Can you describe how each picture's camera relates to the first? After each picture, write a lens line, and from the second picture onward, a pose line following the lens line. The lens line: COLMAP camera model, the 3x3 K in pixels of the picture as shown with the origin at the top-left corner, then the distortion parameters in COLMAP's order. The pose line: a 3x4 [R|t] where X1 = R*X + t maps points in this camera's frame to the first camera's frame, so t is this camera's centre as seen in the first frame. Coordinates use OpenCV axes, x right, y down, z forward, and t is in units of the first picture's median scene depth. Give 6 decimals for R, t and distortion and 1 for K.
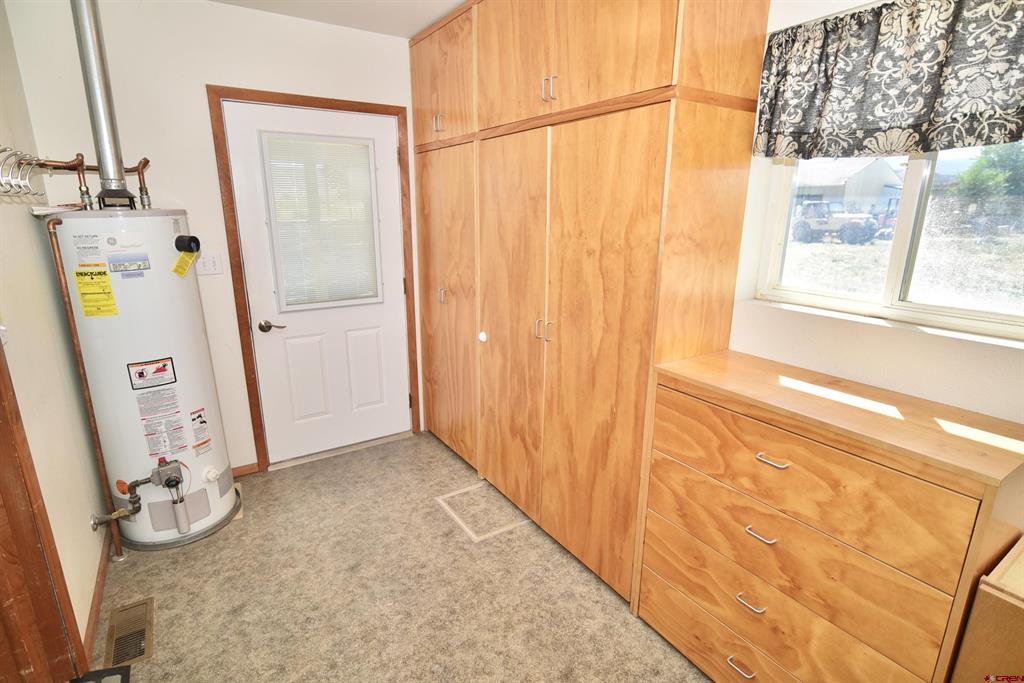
lens RADIAL K [[511.7, 0, 509.6], [0, 511.7, 345.1], [0, 0, 1]] dist [-0.006637, 0.000539]
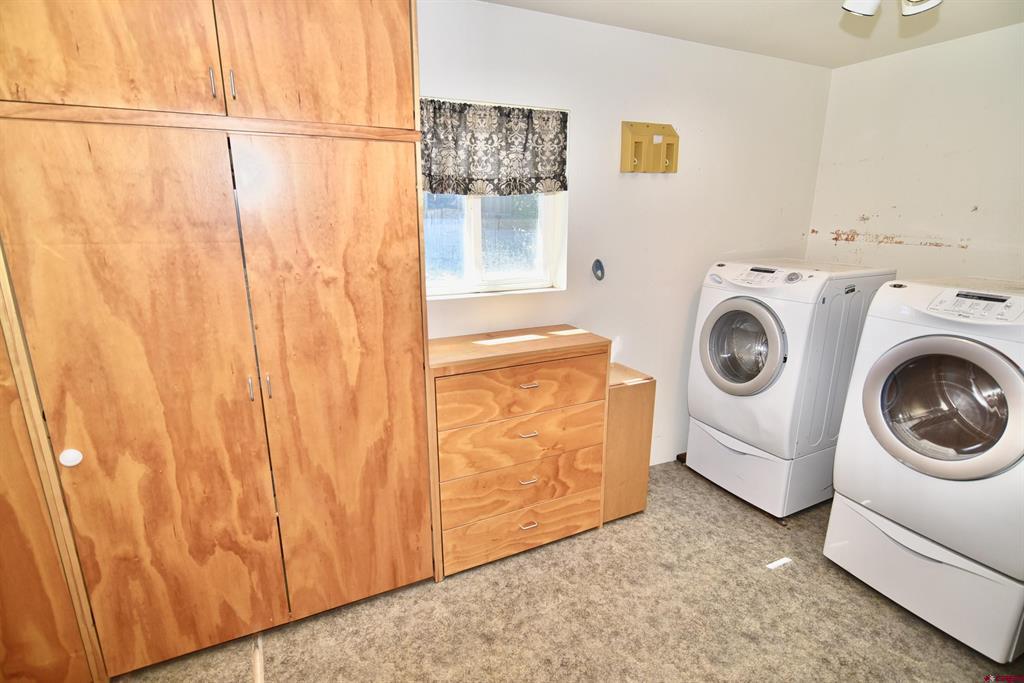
lens RADIAL K [[511.7, 0, 509.6], [0, 511.7, 345.1], [0, 0, 1]] dist [-0.006637, 0.000539]
pose [[0.108023, -0.254454, 0.961033, -0.724160], [0.256860, 0.941010, 0.220281, -0.189694], [-0.960393, 0.223055, 0.167010, 0.545161]]
